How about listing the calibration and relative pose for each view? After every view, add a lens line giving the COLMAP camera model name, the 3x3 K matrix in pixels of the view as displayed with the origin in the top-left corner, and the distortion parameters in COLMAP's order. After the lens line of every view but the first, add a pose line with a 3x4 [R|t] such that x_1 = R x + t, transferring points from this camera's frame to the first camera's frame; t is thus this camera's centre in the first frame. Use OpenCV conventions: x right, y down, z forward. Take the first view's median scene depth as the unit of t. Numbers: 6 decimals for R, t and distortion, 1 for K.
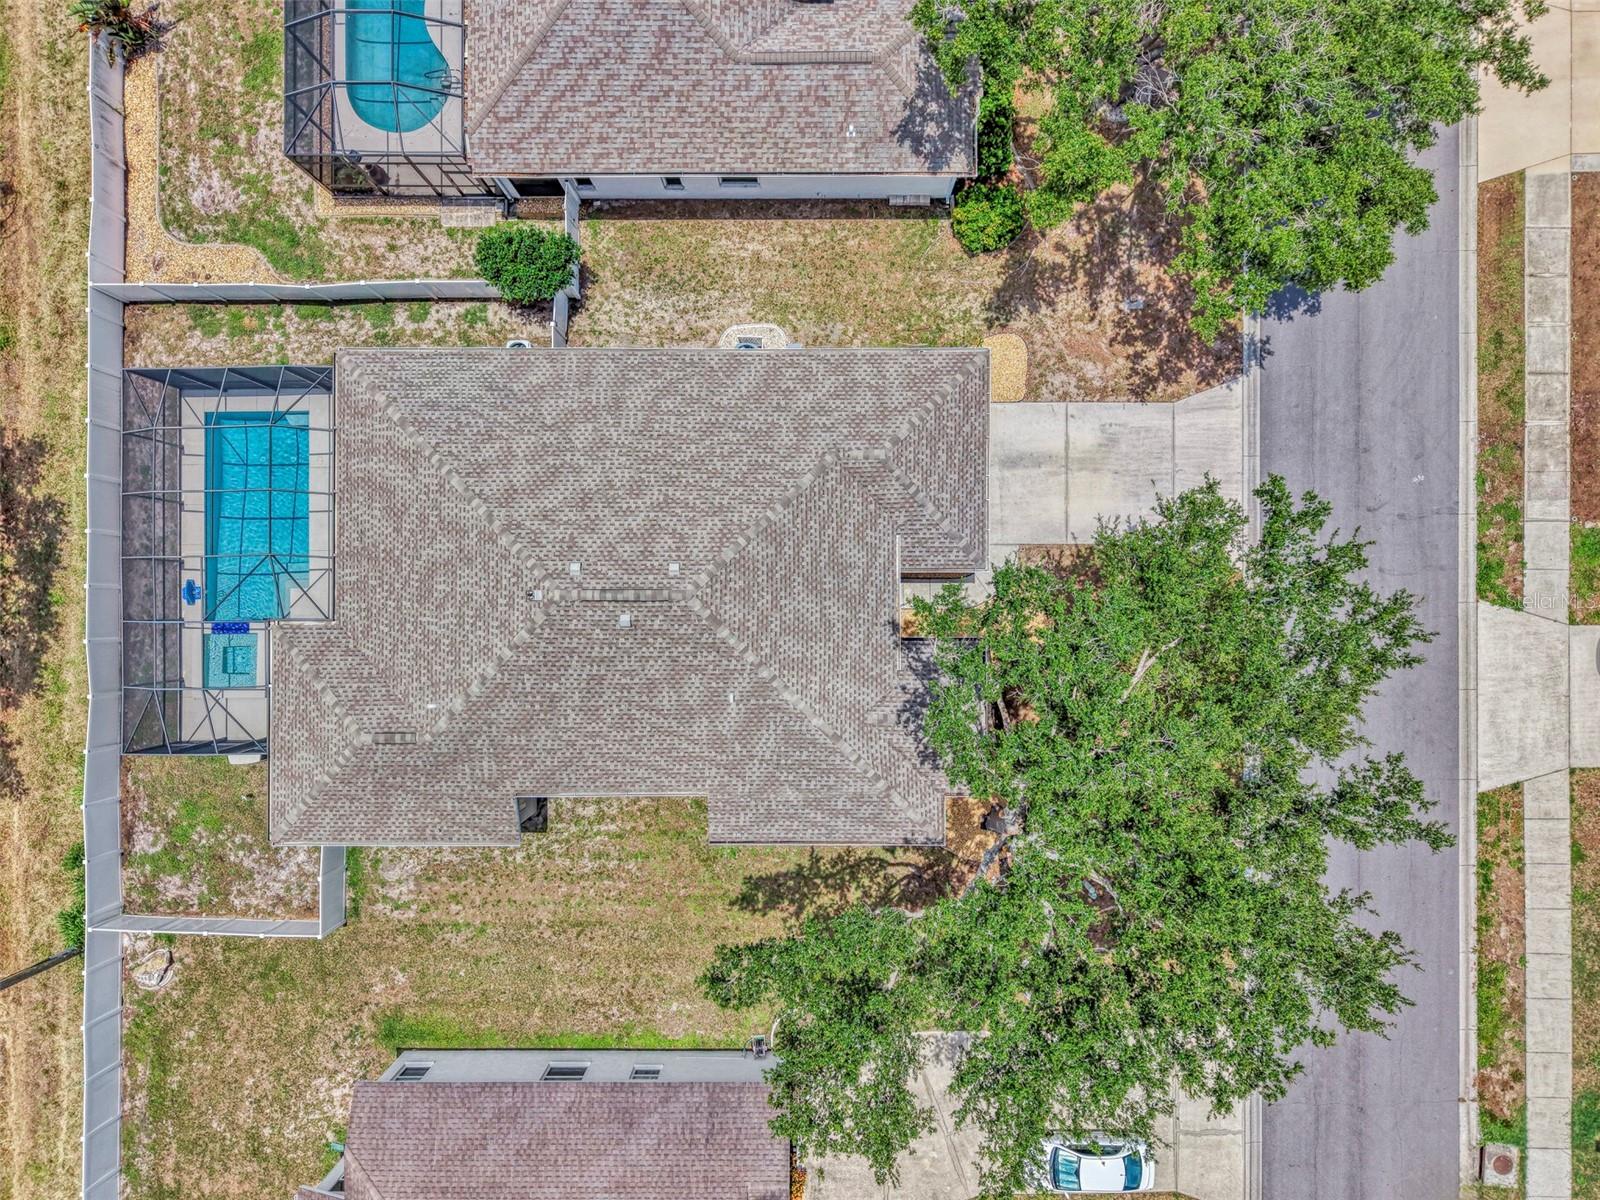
lens RADIAL K [[1085.1, 0, 794.9], [0, 1085.1, 601.5], [0, 0, 1]] dist [0.009734, -0.001773]
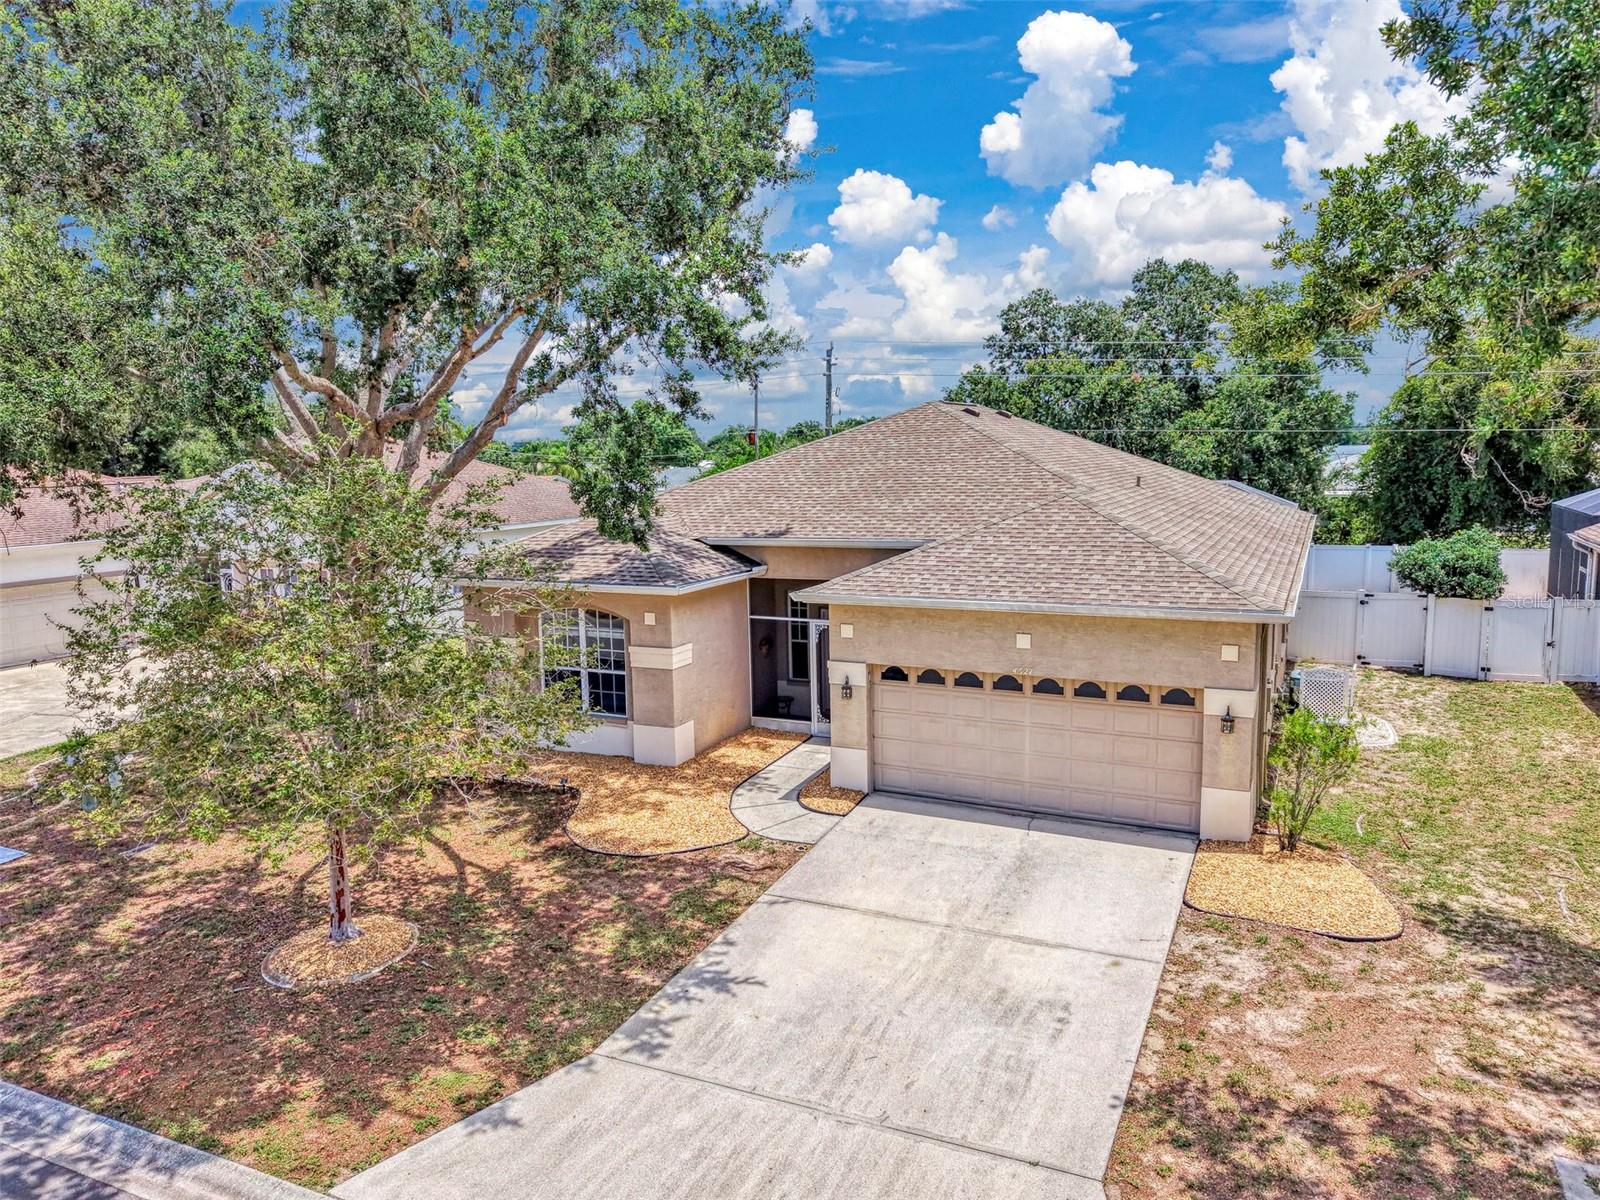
lens RADIAL K [[1138.7, 0, 791.0], [0, 1138.7, 597.3], [0, 0, 1]] dist [0.013046, -0.003539]
pose [[-0.428637, 0.137301, -0.892983, 0.579717], [-0.903065, -0.035275, 0.428052, -0.223762], [0.027271, 0.989901, 0.139112, 0.844979]]
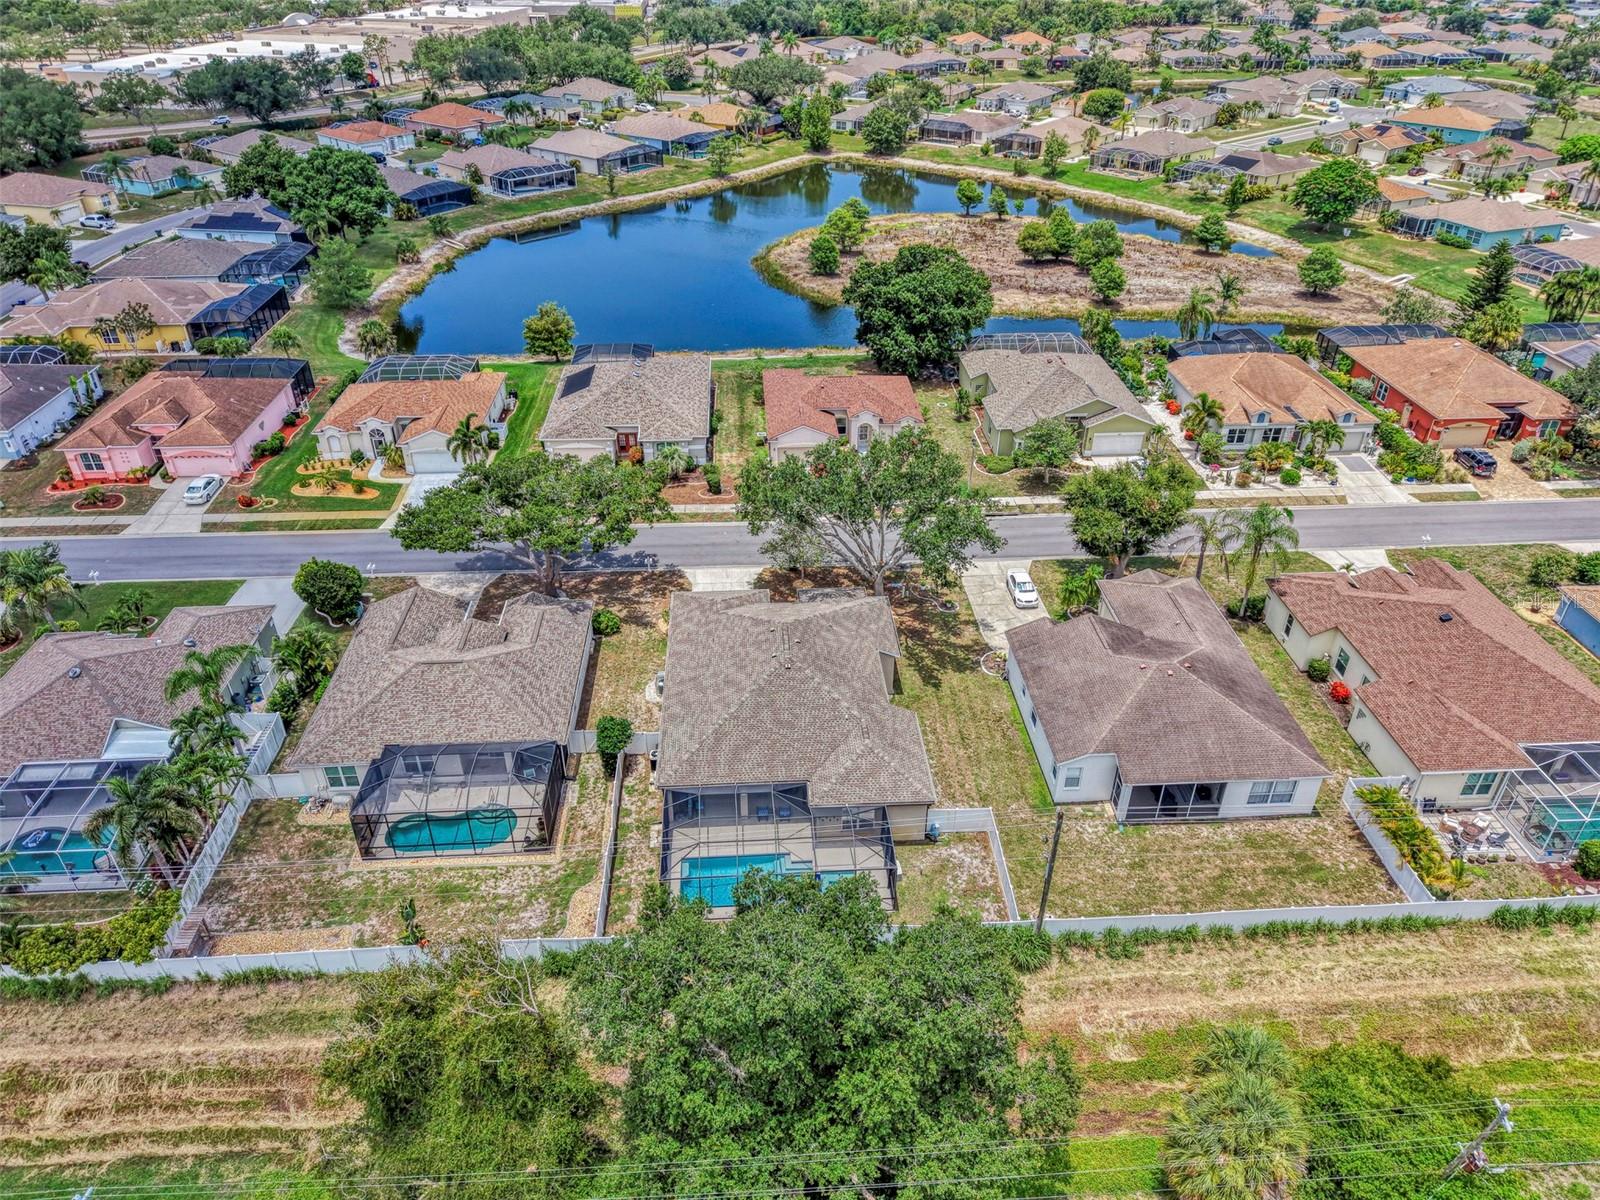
lens RADIAL K [[1054.4, 0, 800.0], [0, 1054.4, 600.0], [0, 0, 1]] dist [0.077450, -0.100958]
pose [[-0.057218, -0.533182, 0.844064, -1.582342], [0.998332, -0.024006, 0.052511, -0.072103], [-0.007735, 0.845660, 0.533666, -0.170332]]
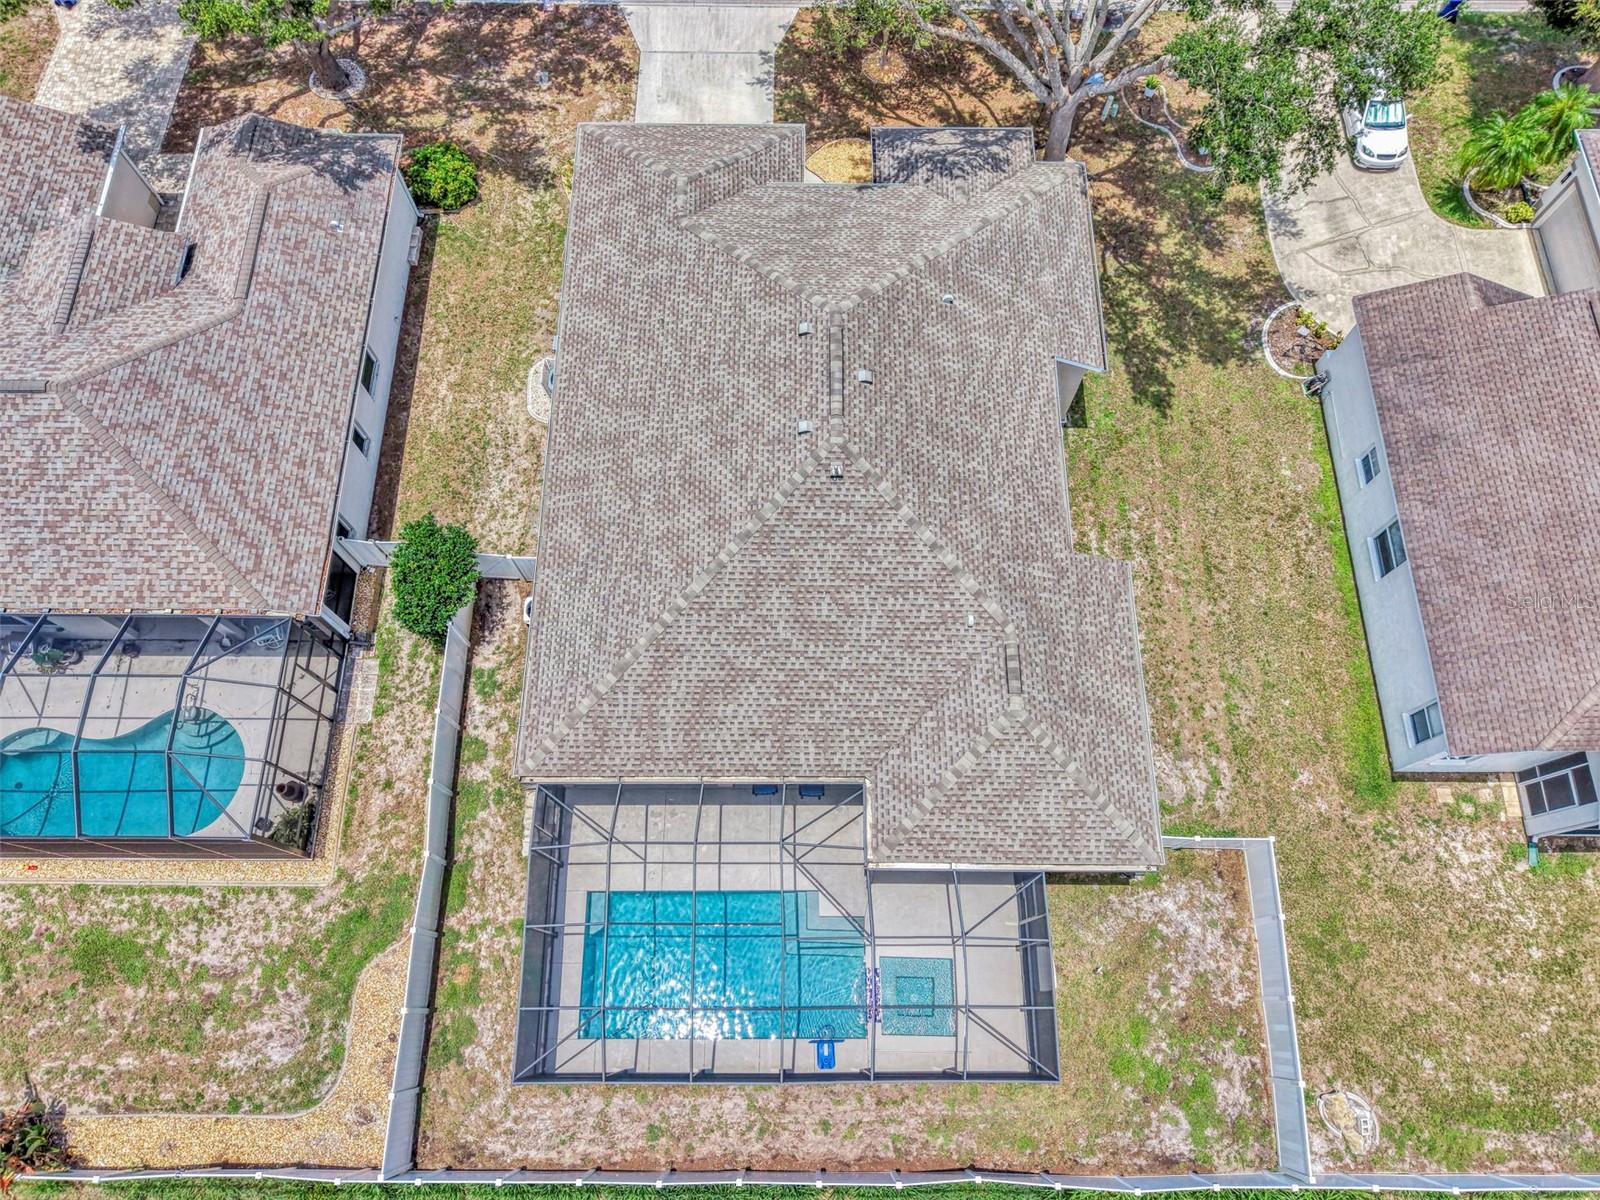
lens RADIAL K [[1077.6, 0, 802.5], [0, 1077.6, 599.4], [0, 0, 1]] dist [0.023668, -0.020548]
pose [[0.003083, -0.931201, 0.364493, -0.530737], [0.999885, 0.008272, 0.012675, -0.035098], [-0.014818, 0.364412, 0.931120, 0.213909]]
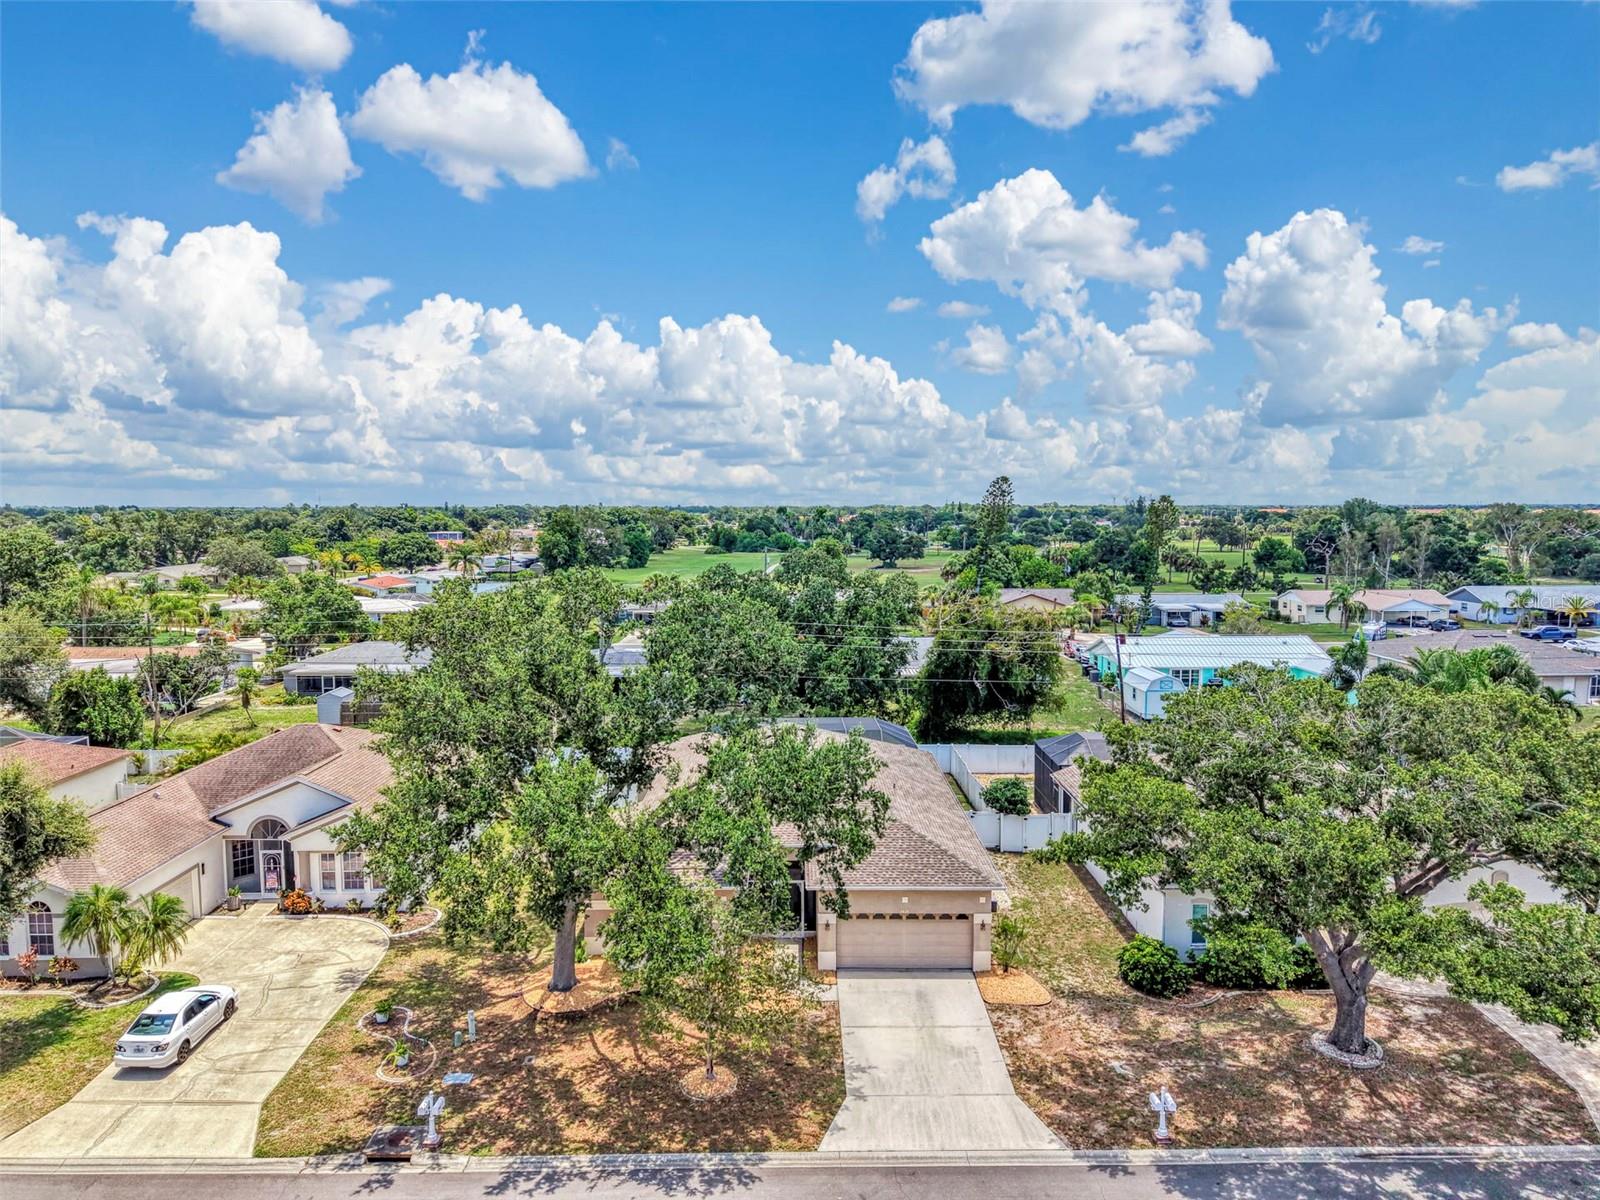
lens RADIAL K [[1071.4, 0, 797.4], [0, 1071.4, 599.1], [0, 0, 1]] dist [0.035804, -0.035086]
pose [[-0.000610, 0.097791, -0.995207, 1.137738], [-0.999945, 0.010323, 0.001628, -0.020731], [0.010433, 0.995153, 0.097779, 0.540427]]
